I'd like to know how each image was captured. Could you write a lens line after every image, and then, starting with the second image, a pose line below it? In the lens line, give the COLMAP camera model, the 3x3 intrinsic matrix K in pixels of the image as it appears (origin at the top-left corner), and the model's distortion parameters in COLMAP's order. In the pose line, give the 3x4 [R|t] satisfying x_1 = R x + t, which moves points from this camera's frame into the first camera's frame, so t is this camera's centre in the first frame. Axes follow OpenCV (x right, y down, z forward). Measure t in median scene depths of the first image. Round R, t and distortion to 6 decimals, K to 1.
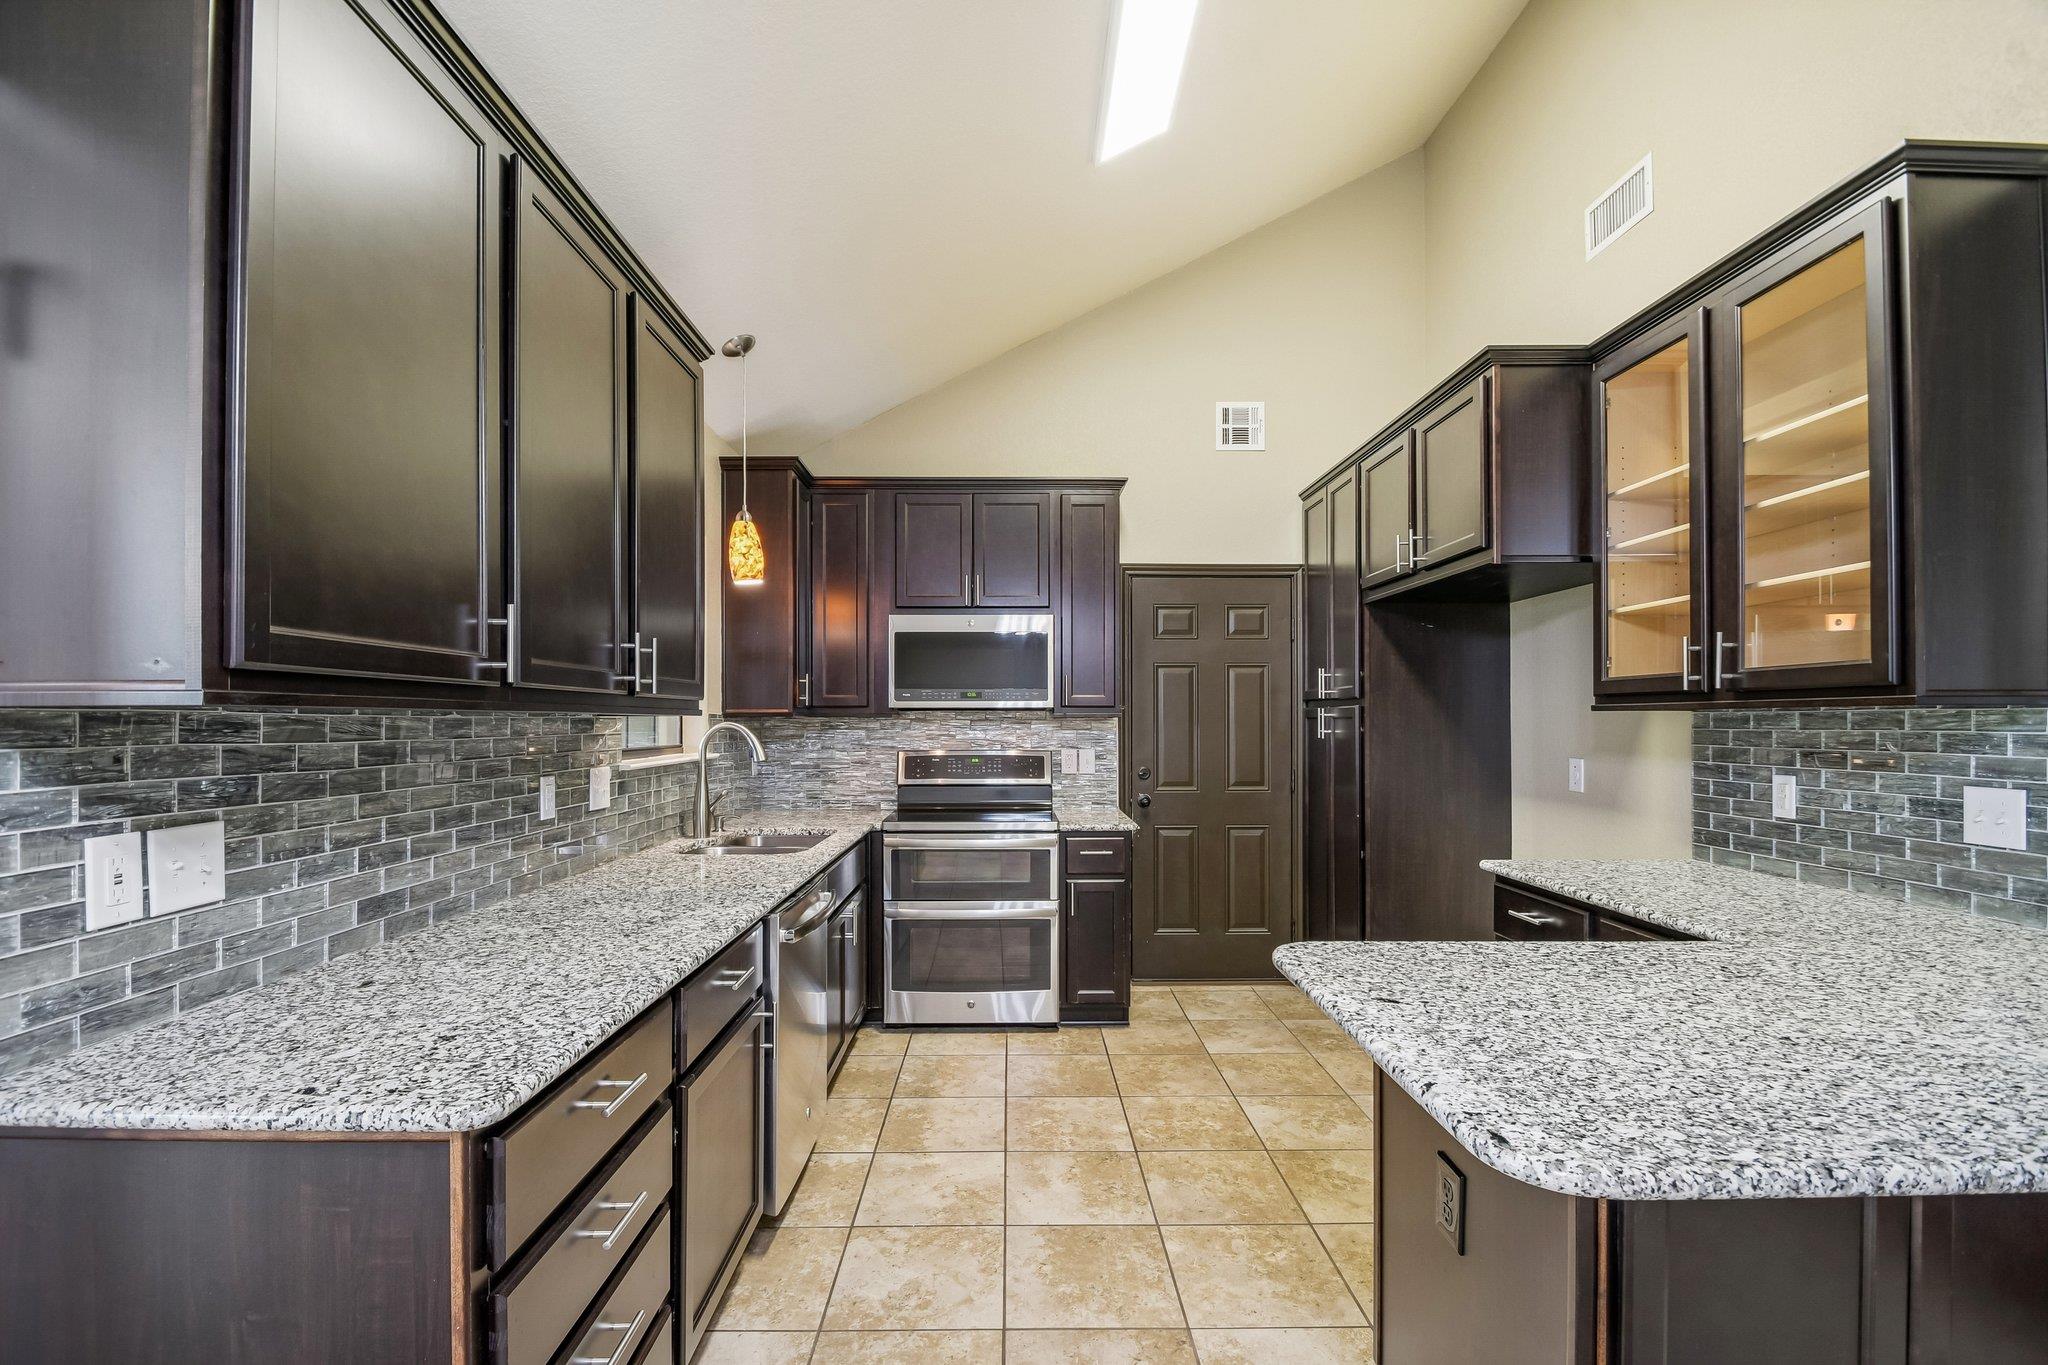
lens RADIAL K [[901.5, 0, 1015.9], [0, 901.5, 713.6], [0, 0, 1]] dist [0.001421, -0.000338]
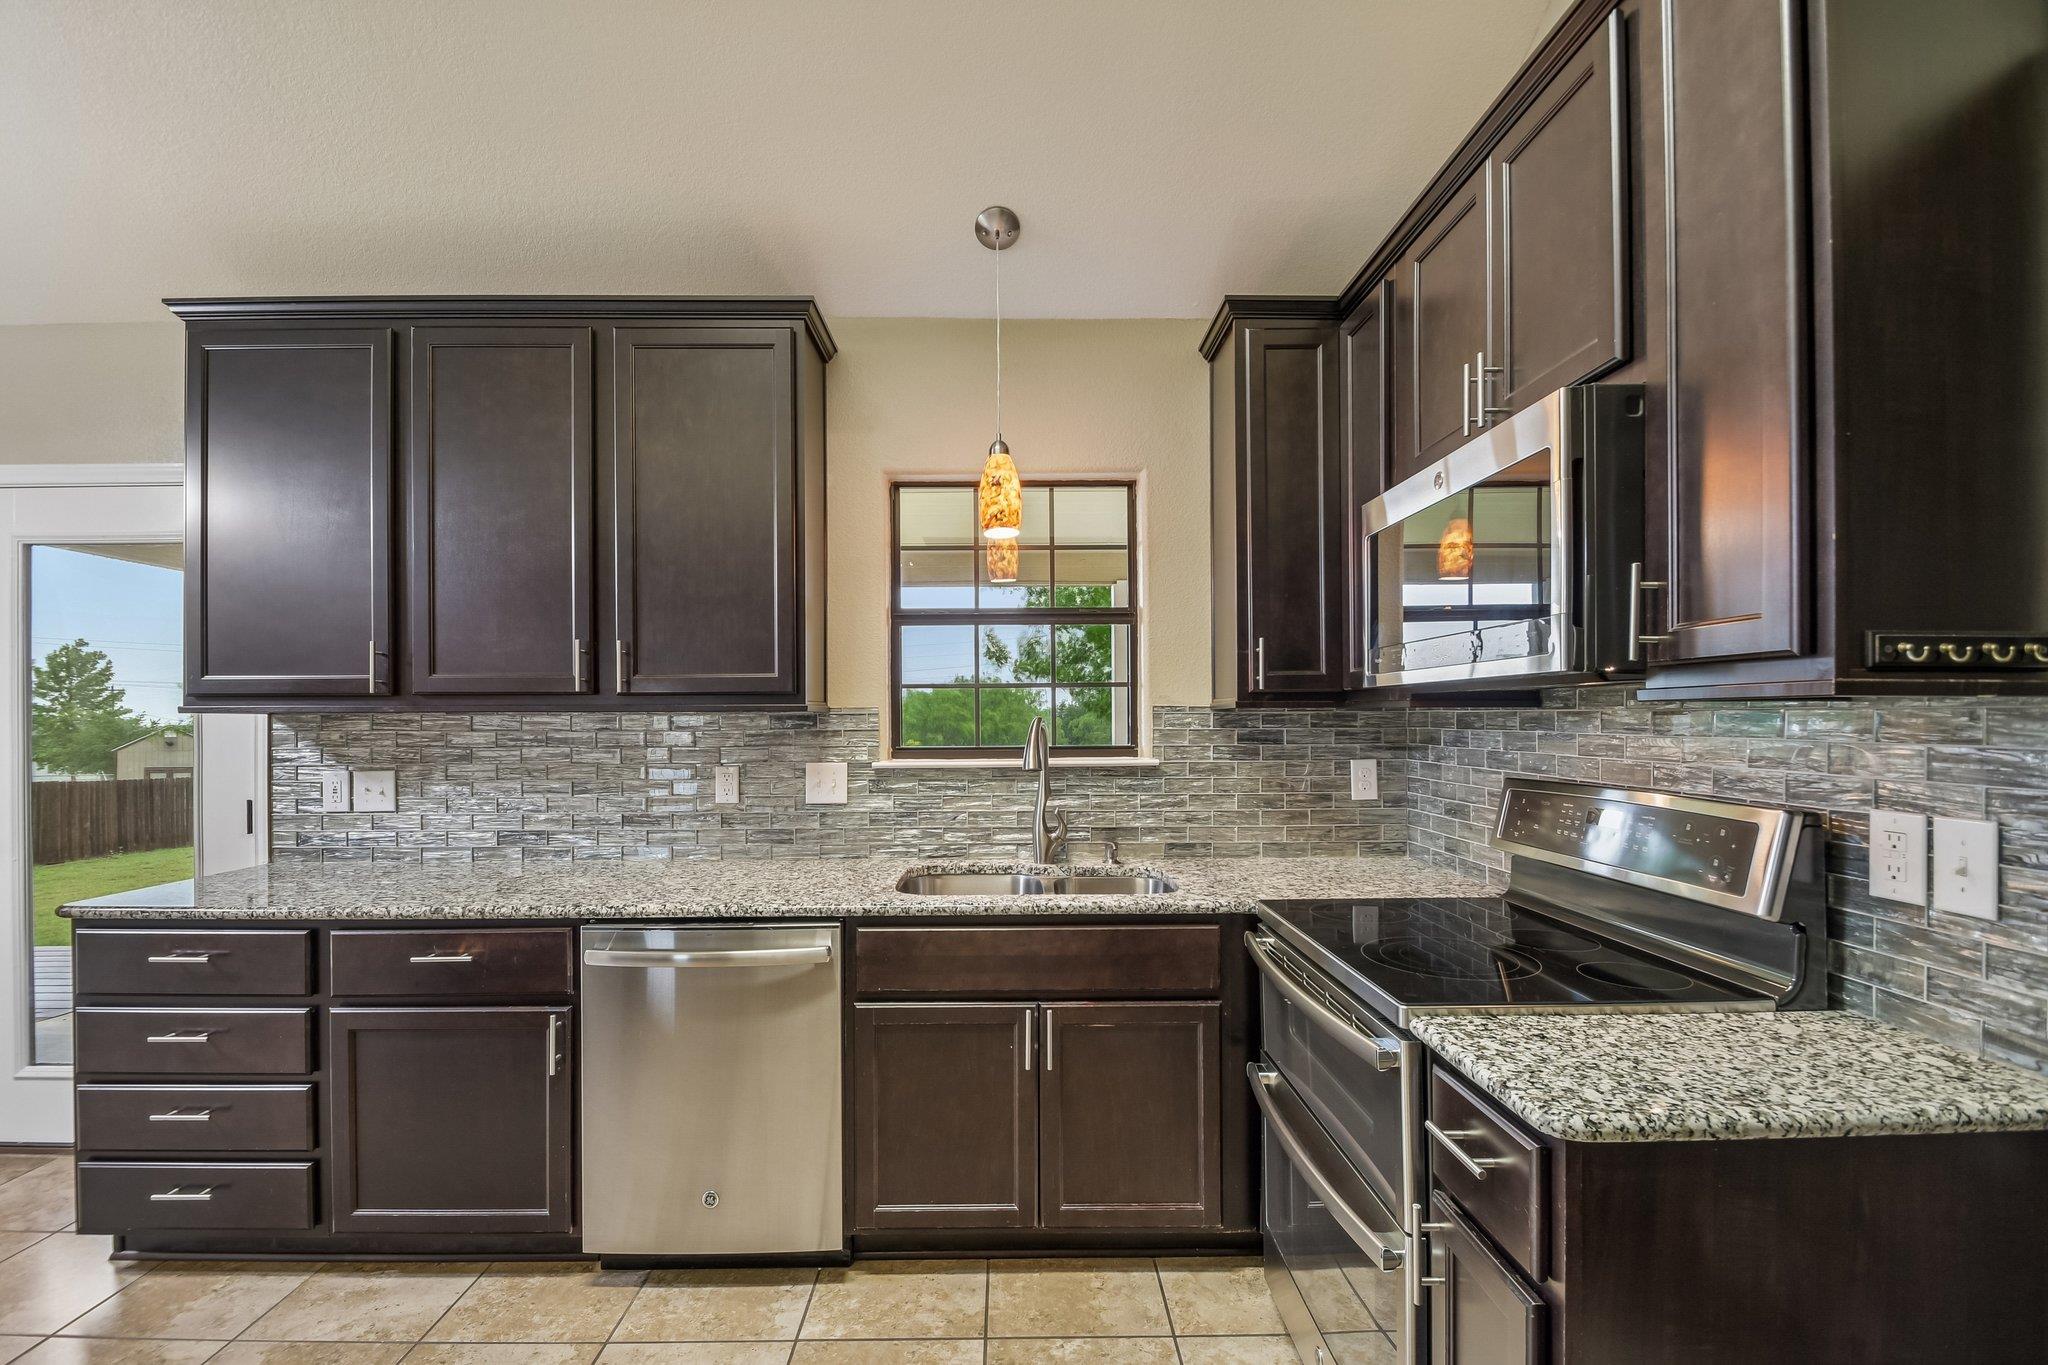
lens RADIAL K [[901.5, 0, 1015.9], [0, 901.5, 713.6], [0, 0, 1]] dist [0.001421, -0.000338]
pose [[-0.009585, -0.009903, -0.999905, 0.870201], [0.012877, 0.999867, -0.010026, 0.026441], [0.999871, -0.012972, -0.009456, 1.940717]]
